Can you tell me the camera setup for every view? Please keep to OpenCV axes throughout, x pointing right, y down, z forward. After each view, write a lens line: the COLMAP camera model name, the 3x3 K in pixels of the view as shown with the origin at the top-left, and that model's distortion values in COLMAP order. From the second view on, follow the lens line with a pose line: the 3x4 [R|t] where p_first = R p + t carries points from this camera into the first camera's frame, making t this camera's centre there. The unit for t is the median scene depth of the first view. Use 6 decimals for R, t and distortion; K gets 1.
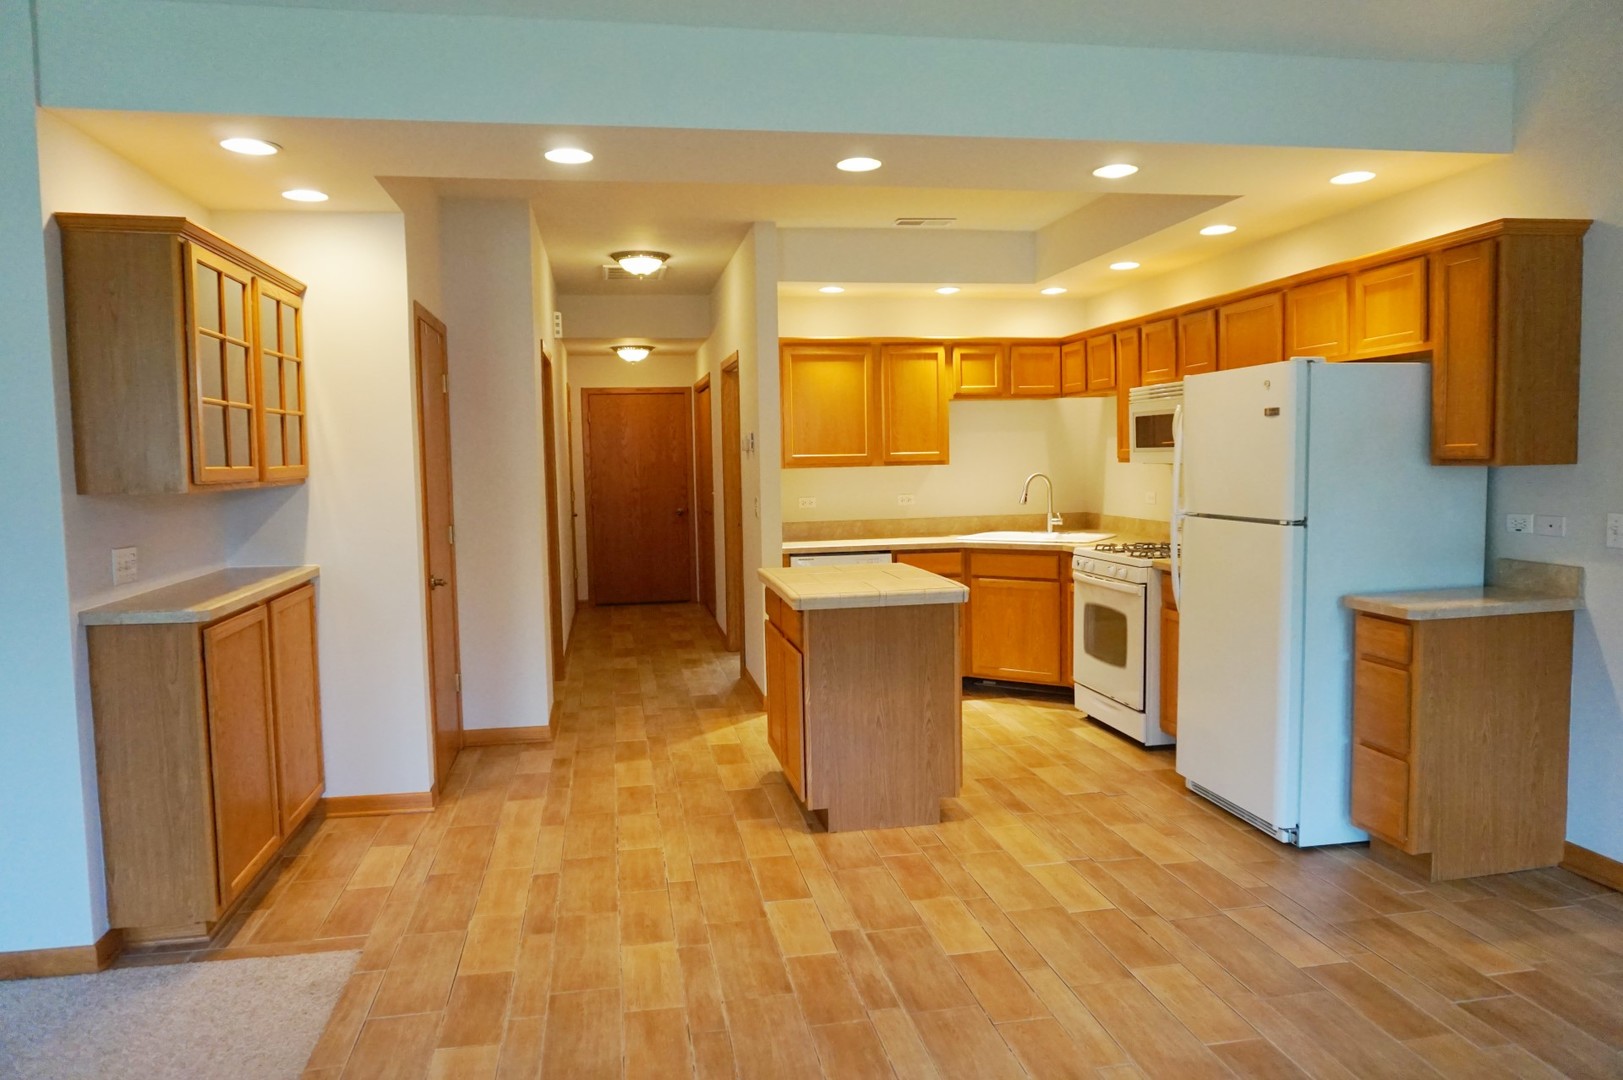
lens RADIAL K [[1088.0, 0, 811.5], [0, 1088.0, 540.0], [0, 0, 1]] dist [-0.044222, 0.029685]
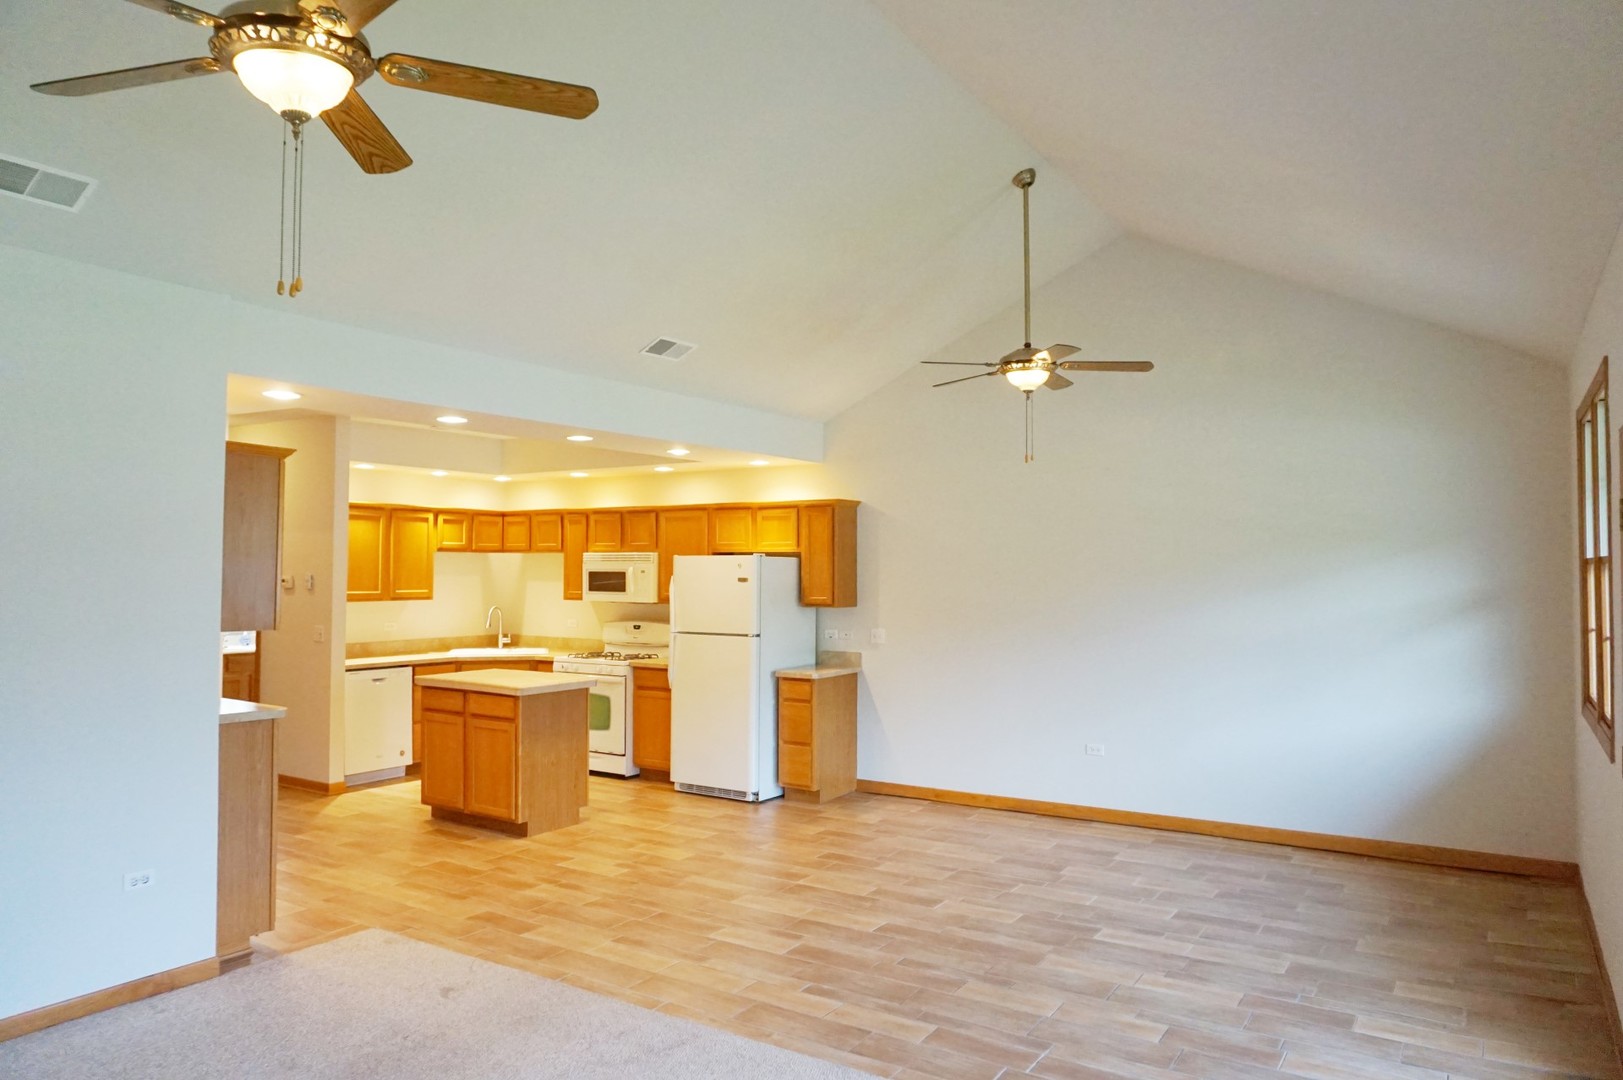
lens RADIAL K [[1088.0, 0, 811.5], [0, 1088.0, 540.0], [0, 0, 1]] dist [-0.044222, 0.029685]
pose [[0.677951, 0.043933, 0.733793, -0.875150], [0.037720, 0.994819, -0.094410, 0.001829], [-0.734139, 0.091684, 0.672781, -0.407636]]
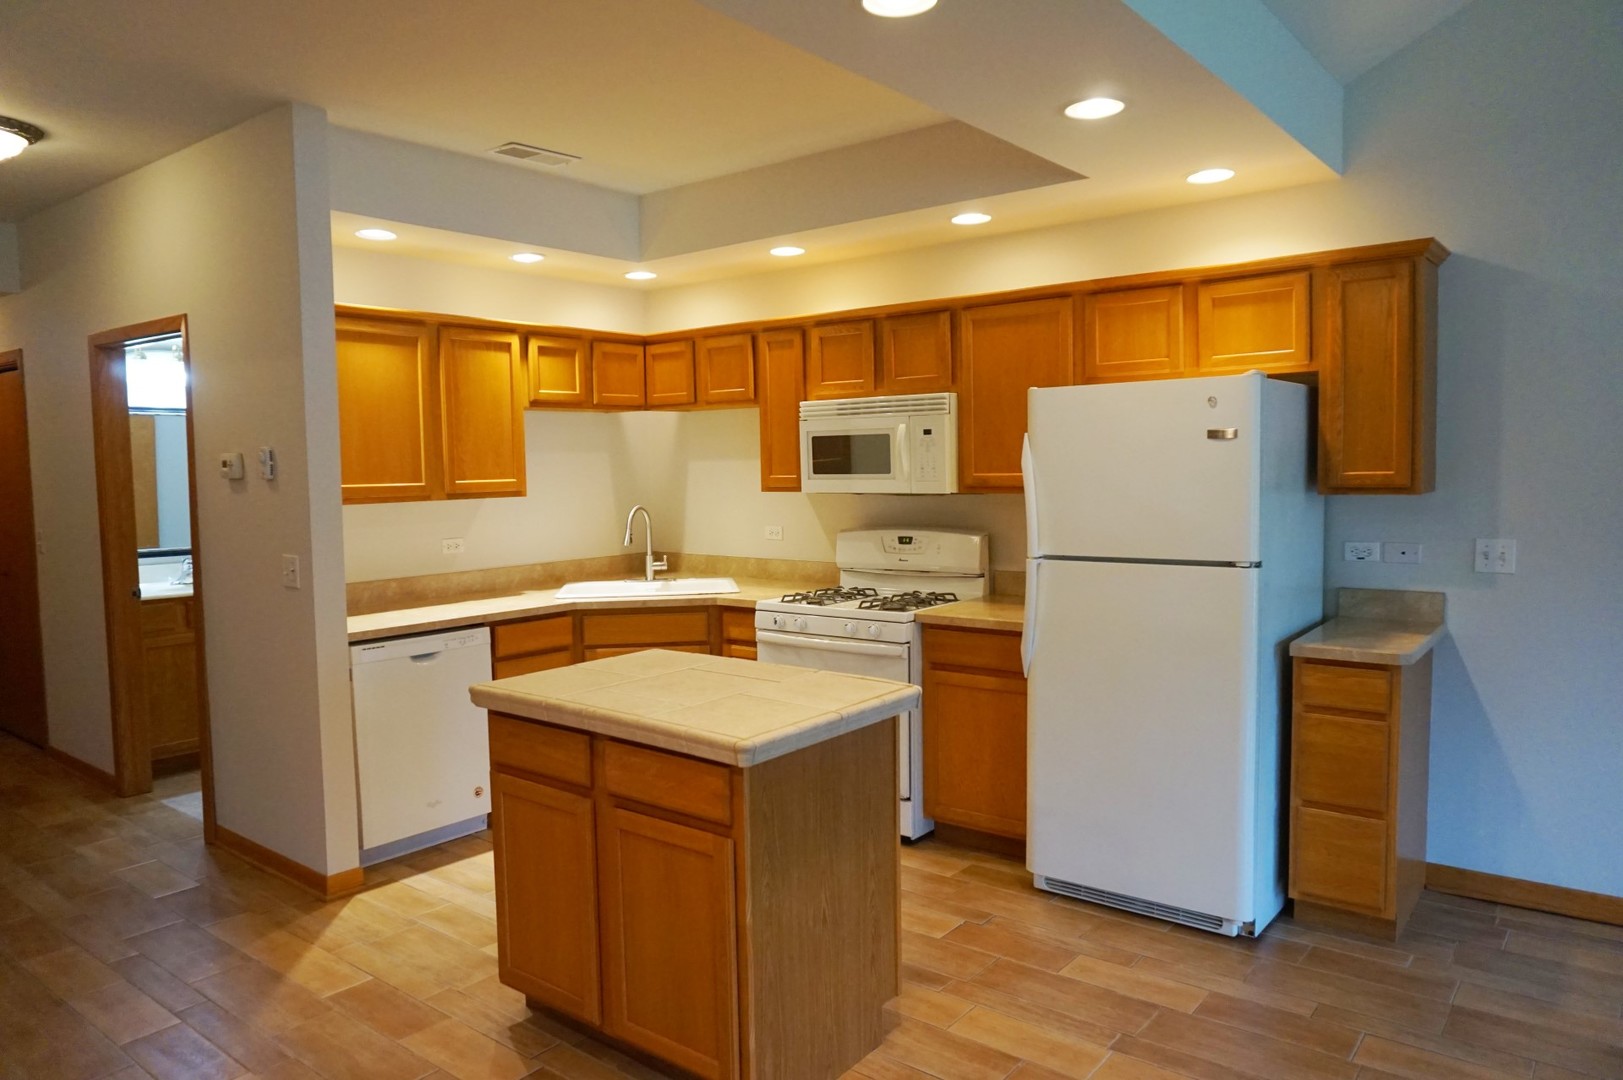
lens RADIAL K [[1088.0, 0, 811.5], [0, 1088.0, 540.0], [0, 0, 1]] dist [-0.044222, 0.029685]
pose [[0.752539, -0.040455, 0.657304, -0.338784], [0.053687, 0.998558, -0.000007, -0.048333], [-0.656356, 0.035294, 0.753625, 0.524853]]
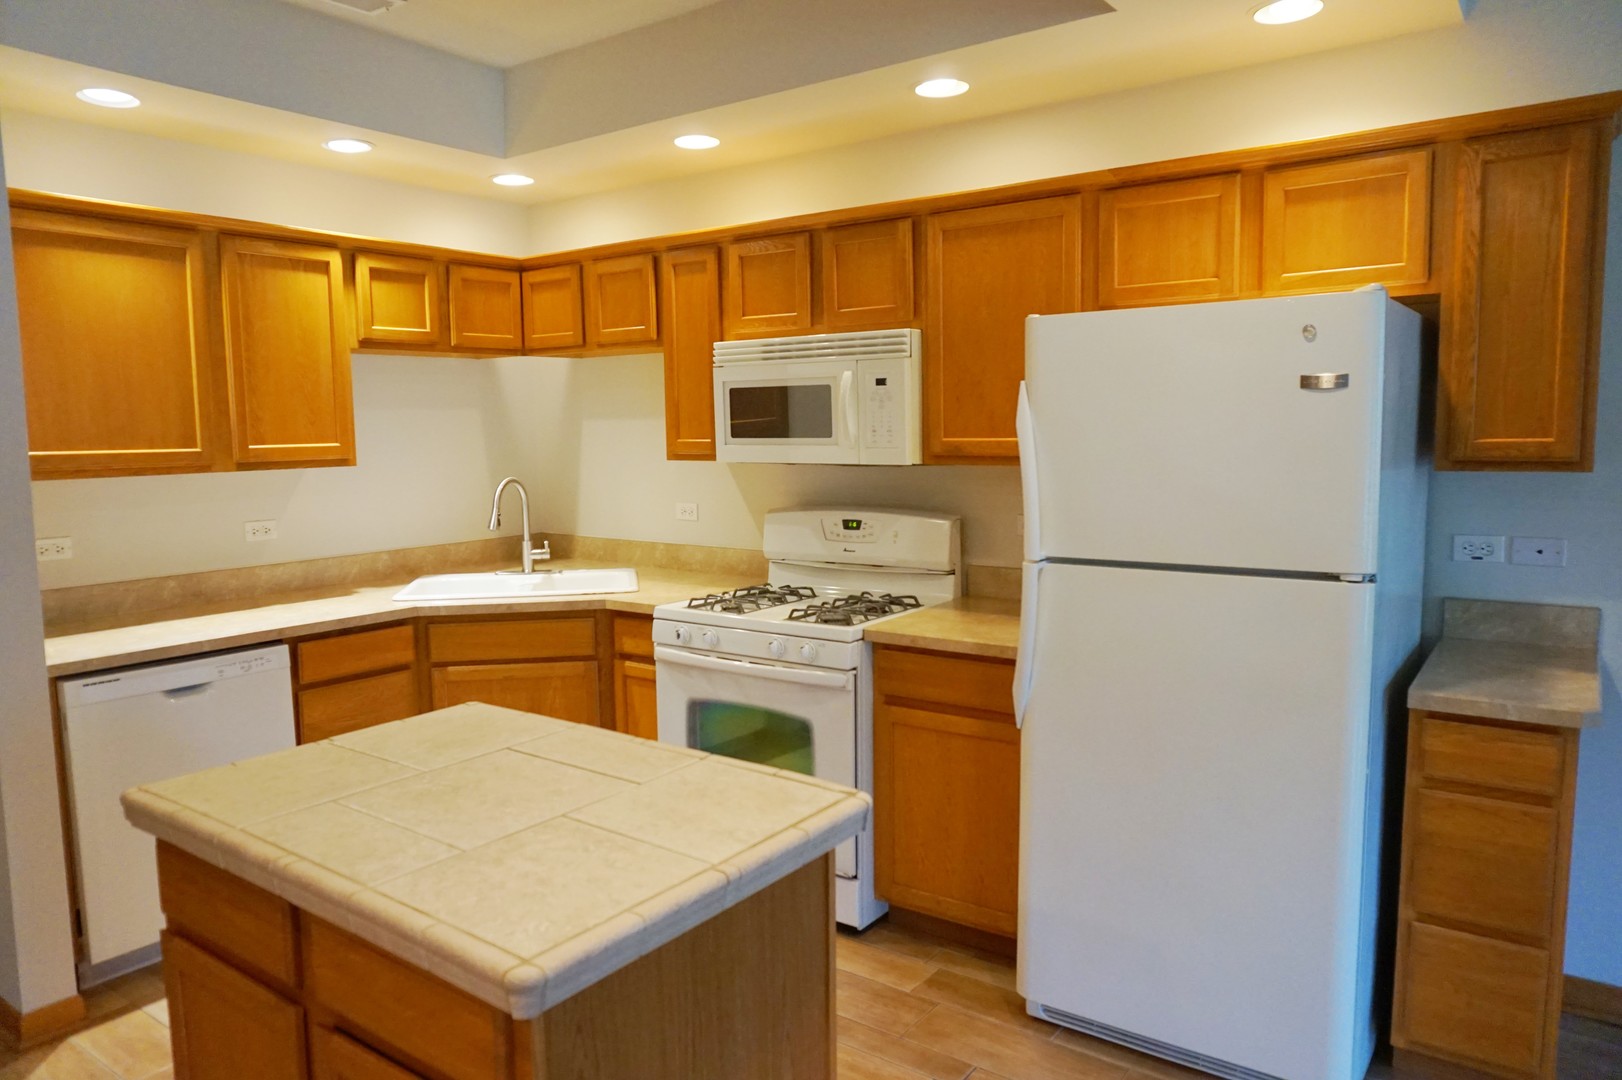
lens RADIAL K [[1087.3, 0, 811.0], [0, 1087.3, 540.0], [0, 0, 1]] dist [-0.044222, 0.029685]
pose [[0.723422, -0.063905, 0.687442, -0.141244], [0.052546, 0.997915, 0.037471, -0.064801], [-0.688404, 0.009015, 0.725272, 0.707871]]
